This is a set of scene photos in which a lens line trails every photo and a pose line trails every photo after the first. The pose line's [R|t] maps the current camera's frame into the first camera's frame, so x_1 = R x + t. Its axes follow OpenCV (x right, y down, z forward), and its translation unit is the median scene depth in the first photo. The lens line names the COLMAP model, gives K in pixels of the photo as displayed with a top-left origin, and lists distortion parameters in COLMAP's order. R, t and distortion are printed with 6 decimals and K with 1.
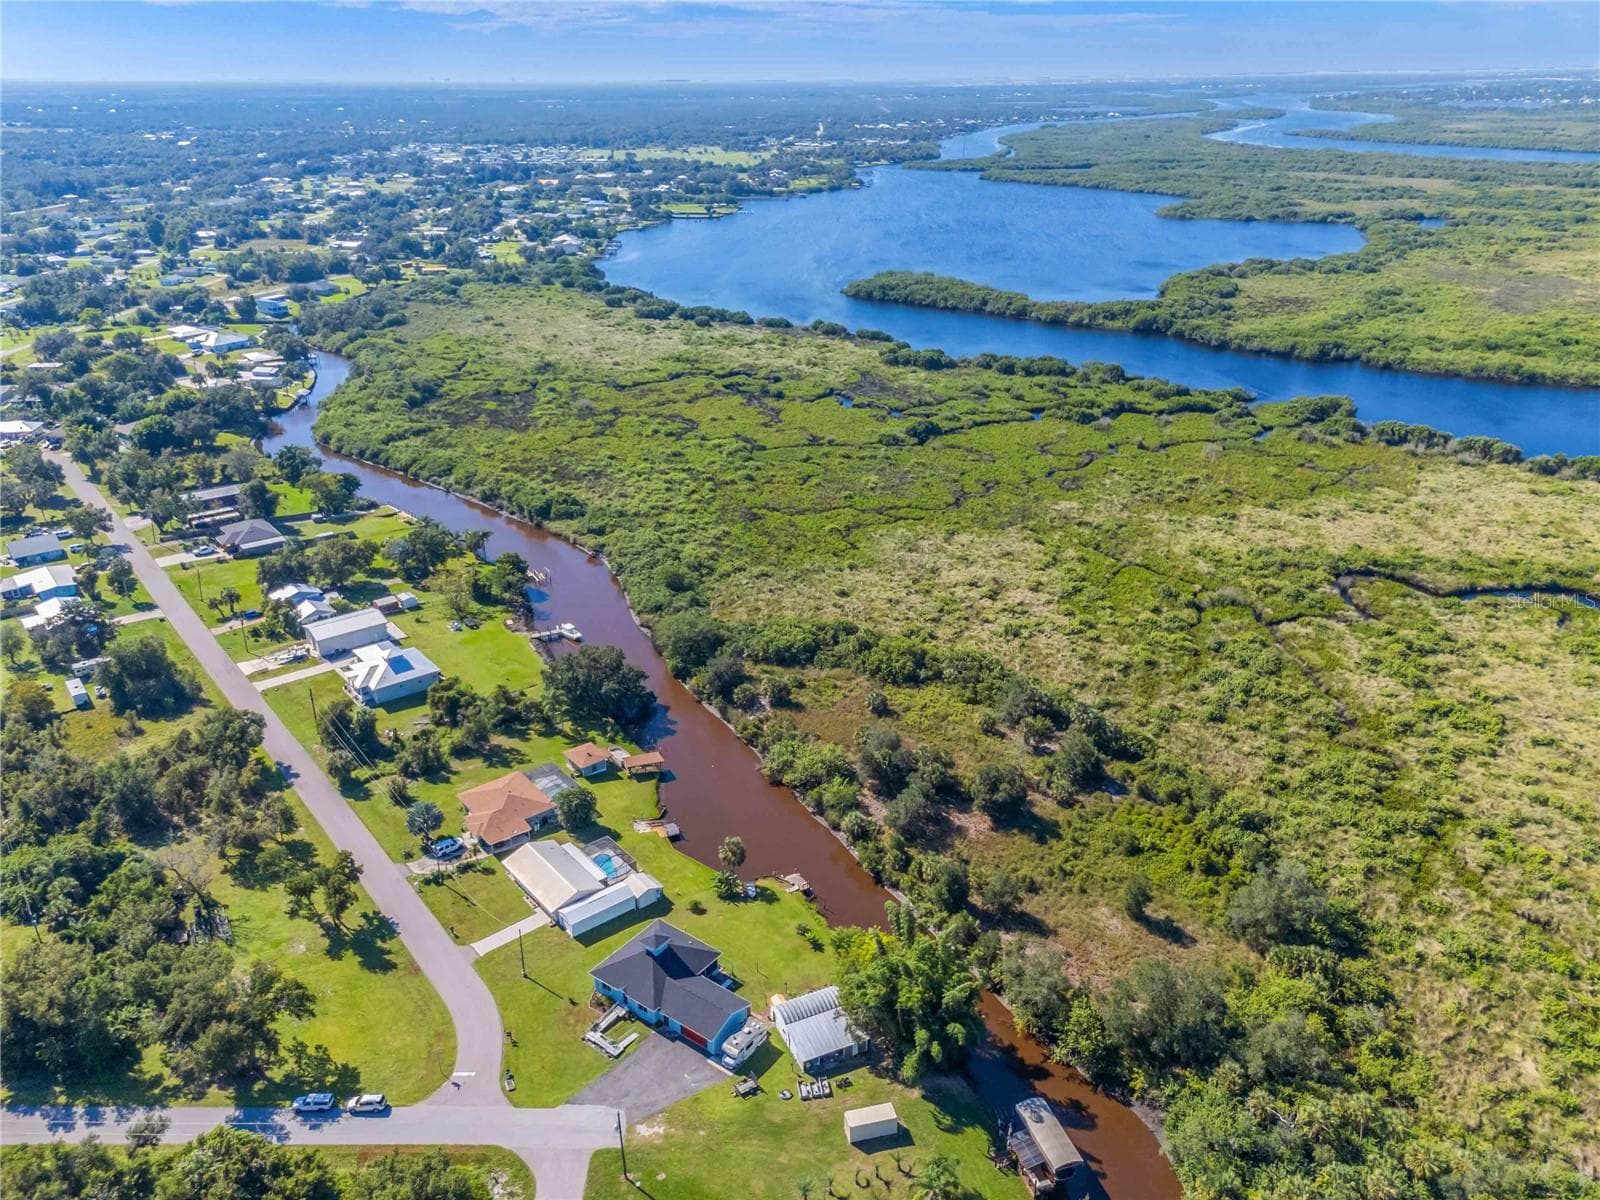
lens RADIAL K [[1142.3, 0, 797.3], [0, 1142.3, 640.9], [0, 0, 1]] dist [0.093587, -0.066155]
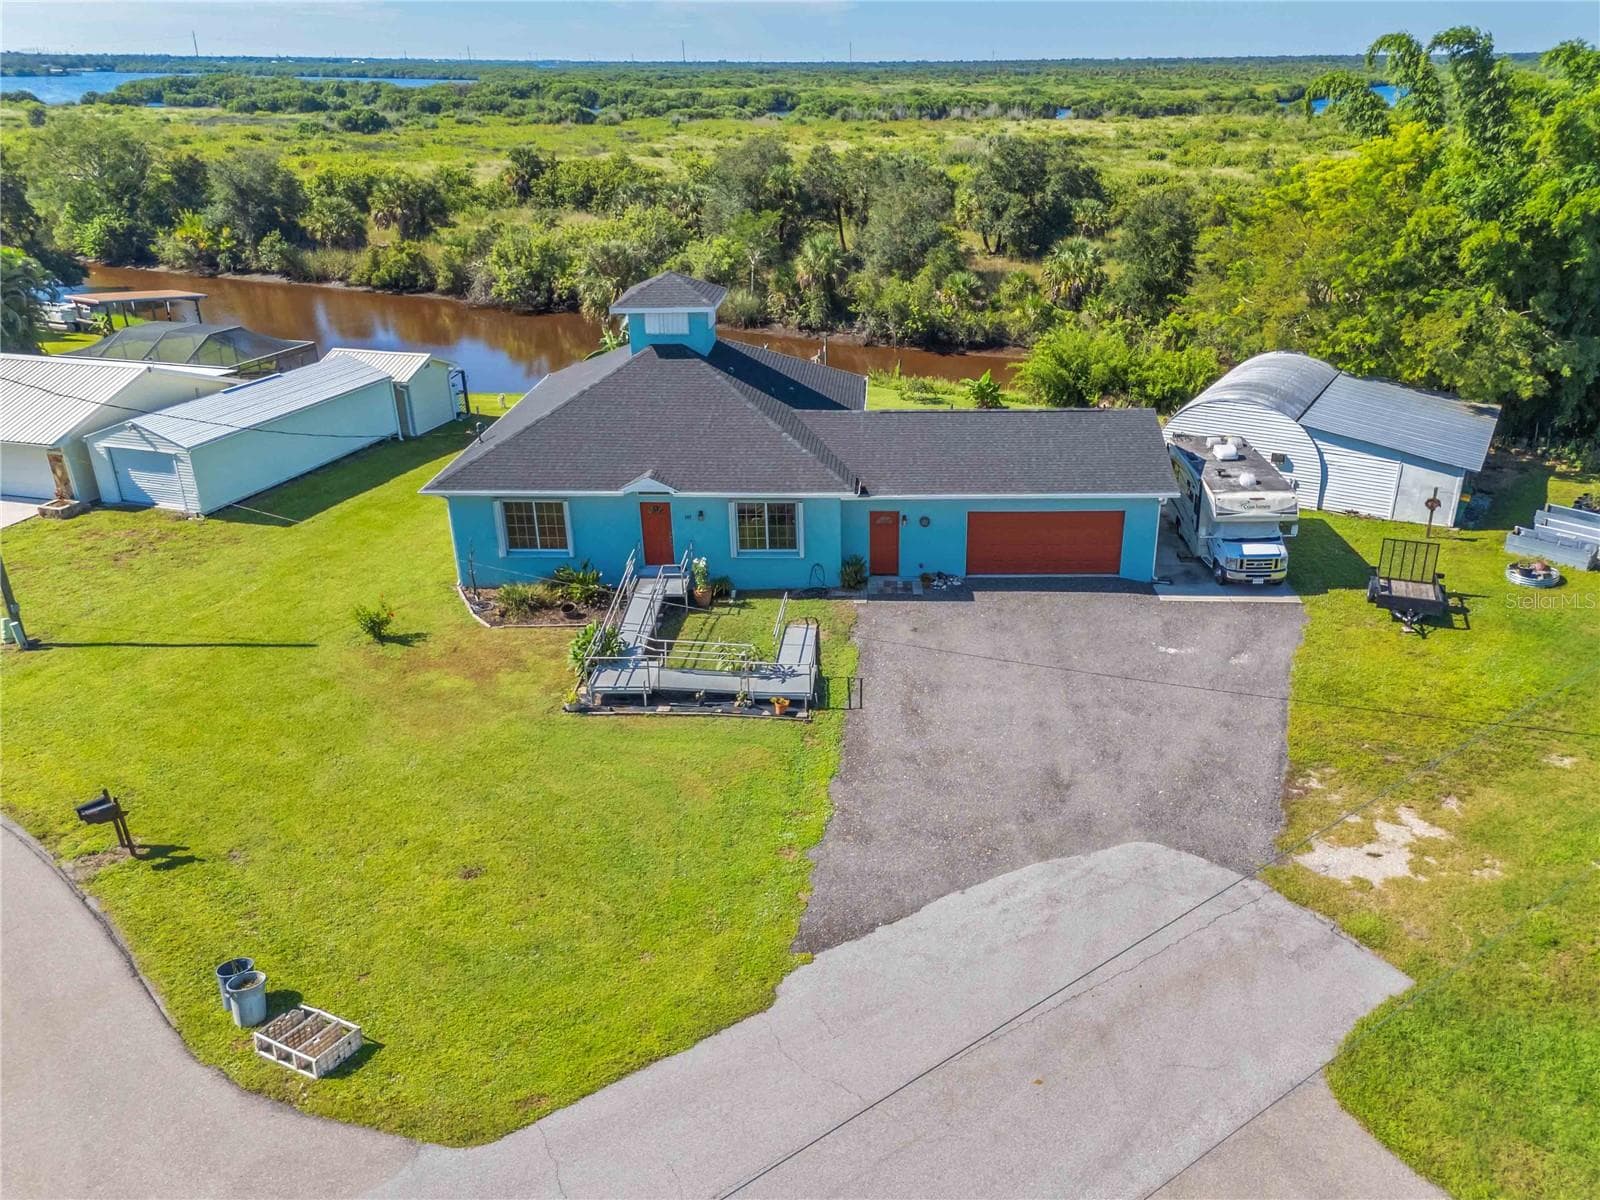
lens RADIAL K [[1179.0, 0, 879.9], [0, 1179.0, 598.6], [0, 0, 1]] dist [0.033369, -0.006120]
pose [[0.806630, -0.236246, 0.541790, -0.158005], [0.246725, 0.967548, 0.054567, 0.212025], [-0.537099, 0.089658, 0.838741, 0.525455]]
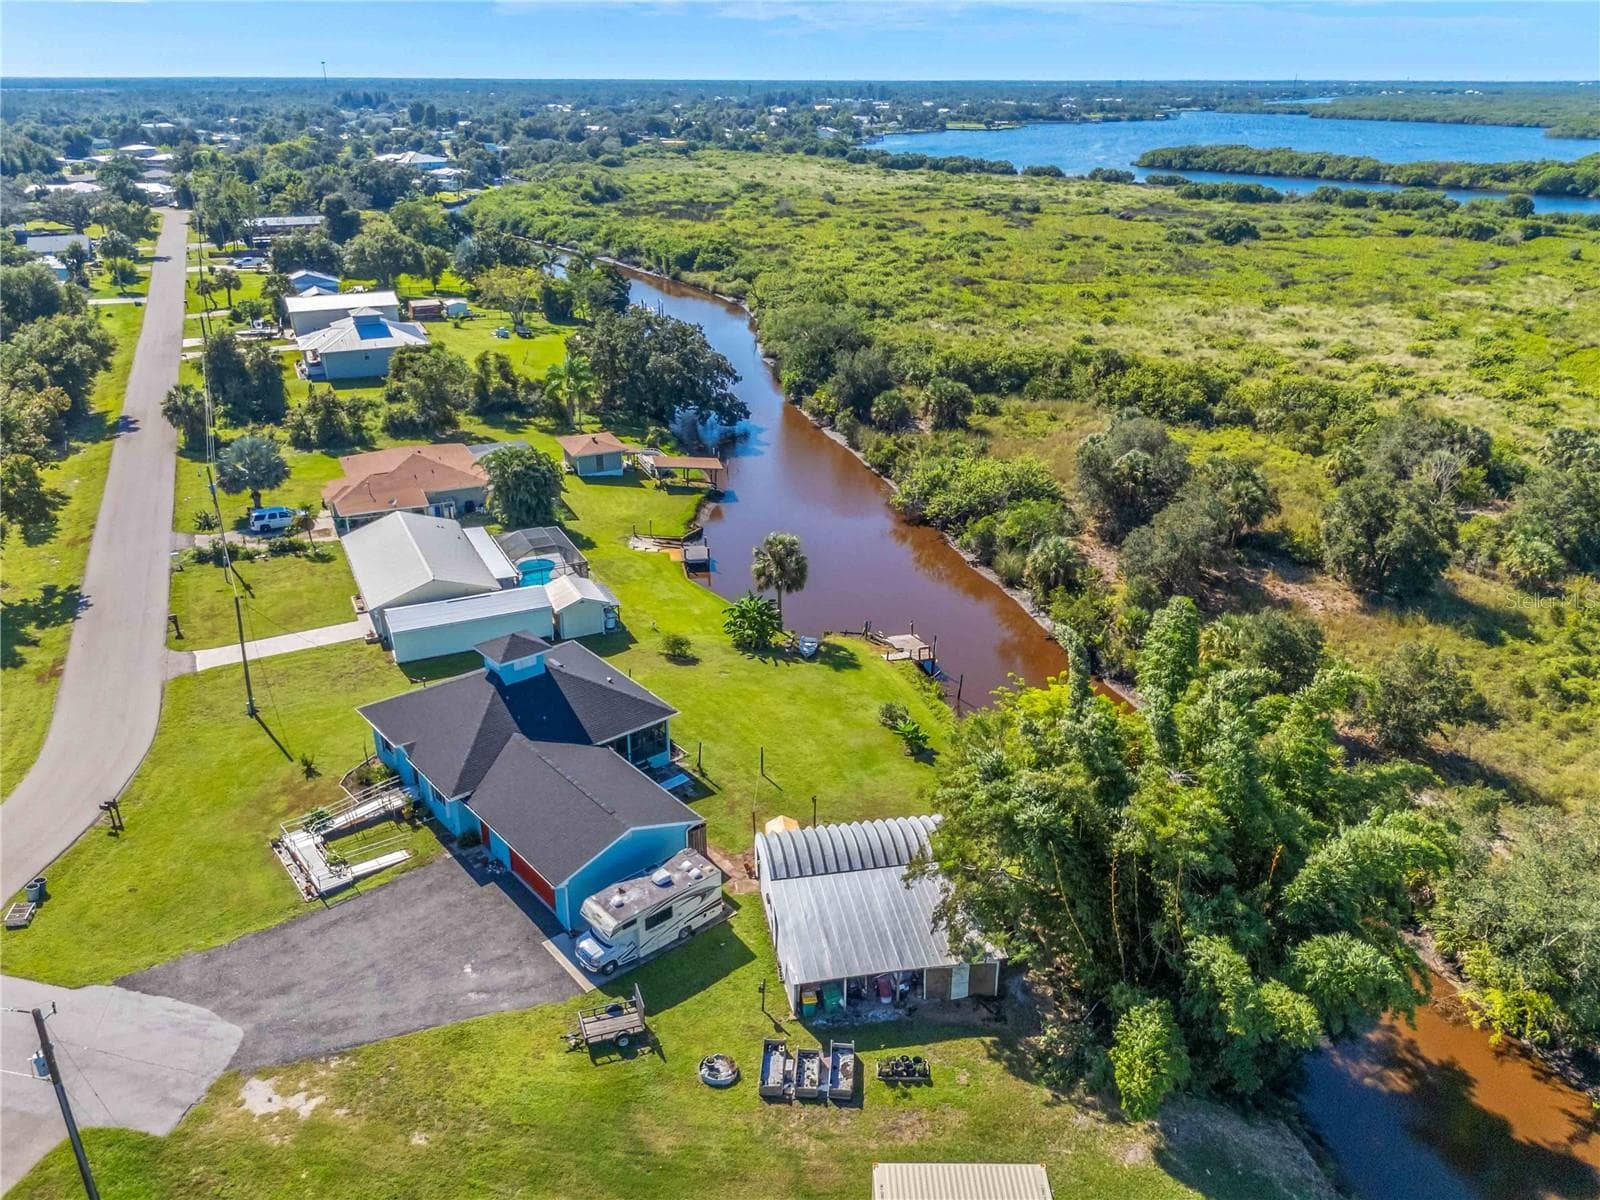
lens RADIAL K [[1190.2, 0, 802.4], [0, 1190.2, 573.6], [0, 0, 1]] dist [0.112792, -0.107949]
pose [[0.974209, 0.102830, -0.200853, 0.040273], [-0.113579, 0.992610, -0.042716, 0.161439], [0.194976, 0.064427, 0.978690, 0.403885]]
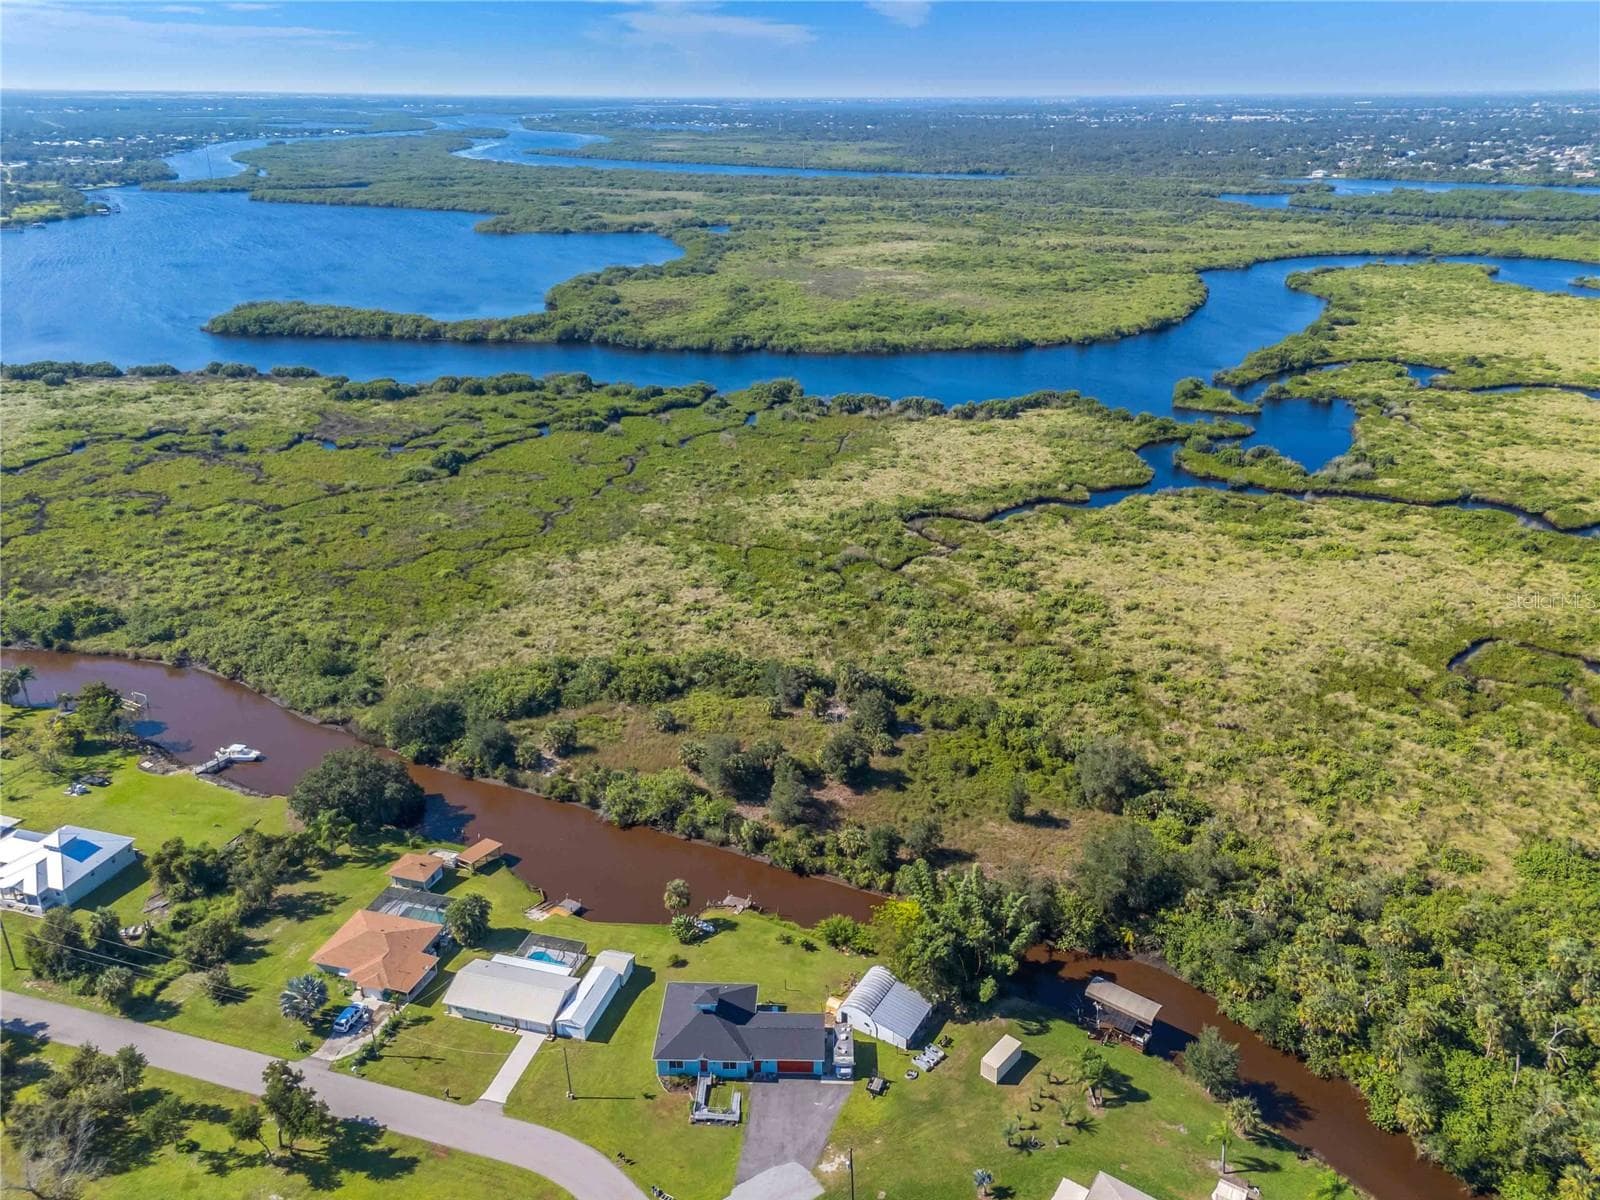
lens RADIAL K [[1142.3, 0, 797.3], [0, 1142.3, 640.9], [0, 0, 1]] dist [0.093587, -0.066155]
pose [[0.824583, -0.240043, 0.512291, -0.322554], [0.246614, 0.967473, 0.056377, -0.040029], [-0.509160, 0.079850, 0.856960, 0.082910]]
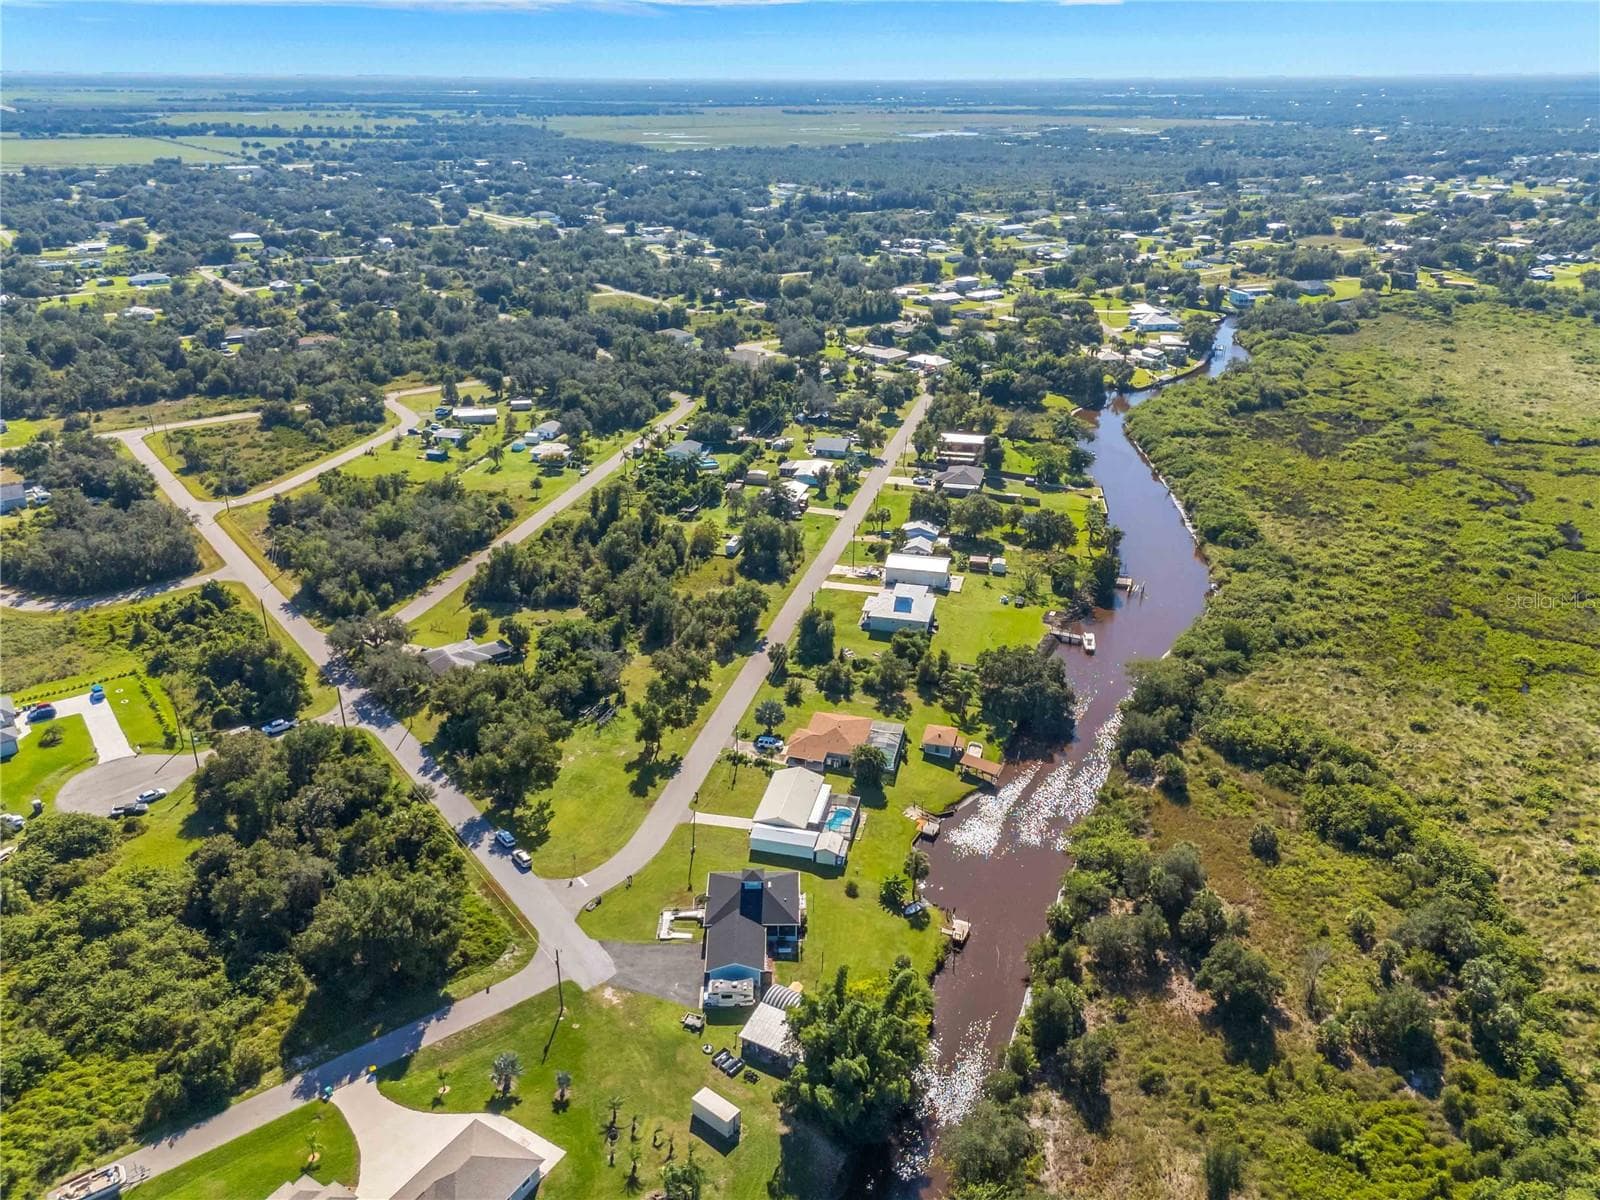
lens RADIAL K [[1142.3, 0, 797.3], [0, 1142.3, 640.9], [0, 0, 1]] dist [0.093587, -0.066155]
pose [[0.616069, 0.352980, -0.704177, 0.392501], [-0.350862, 0.923361, 0.155888, -0.085549], [0.705234, 0.151031, 0.692701, 0.168095]]
